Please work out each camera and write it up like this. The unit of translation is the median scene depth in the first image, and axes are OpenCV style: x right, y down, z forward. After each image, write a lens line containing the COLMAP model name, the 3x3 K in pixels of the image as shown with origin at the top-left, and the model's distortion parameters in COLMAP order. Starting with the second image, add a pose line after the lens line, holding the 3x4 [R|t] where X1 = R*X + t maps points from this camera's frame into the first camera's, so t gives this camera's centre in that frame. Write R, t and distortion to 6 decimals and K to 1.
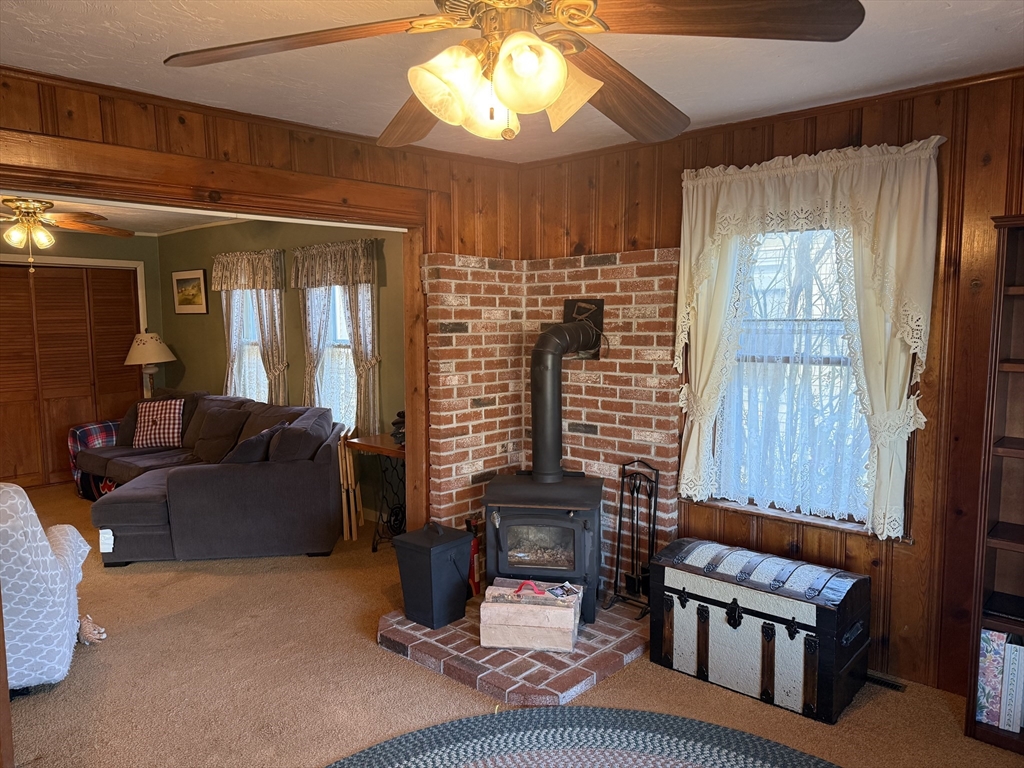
lens RADIAL K [[708.8, 0, 517.3], [0, 708.8, 382.3], [0, 0, 1]] dist [0.061965, -0.066339]
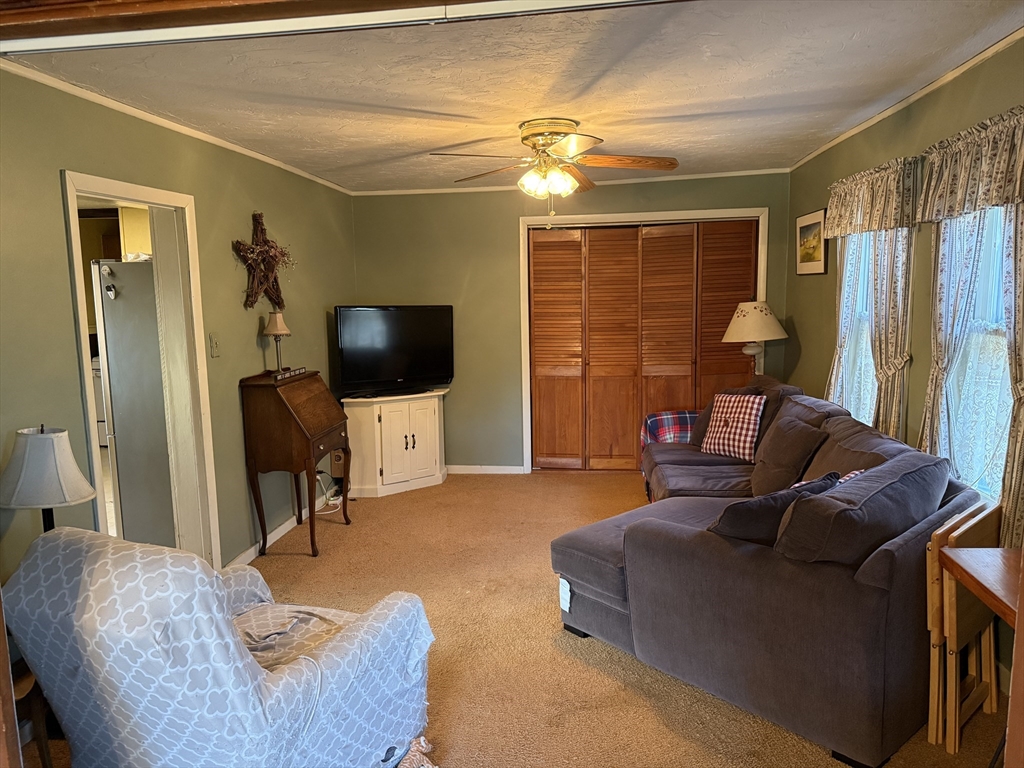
lens RADIAL K [[708.8, 0, 517.3], [0, 708.8, 382.3], [0, 0, 1]] dist [0.061965, -0.066339]
pose [[0.546243, 0.100439, -0.831583, -0.012183], [-0.054361, 0.994943, 0.084461, -0.037040], [0.835861, -0.000931, 0.548941, 0.410211]]
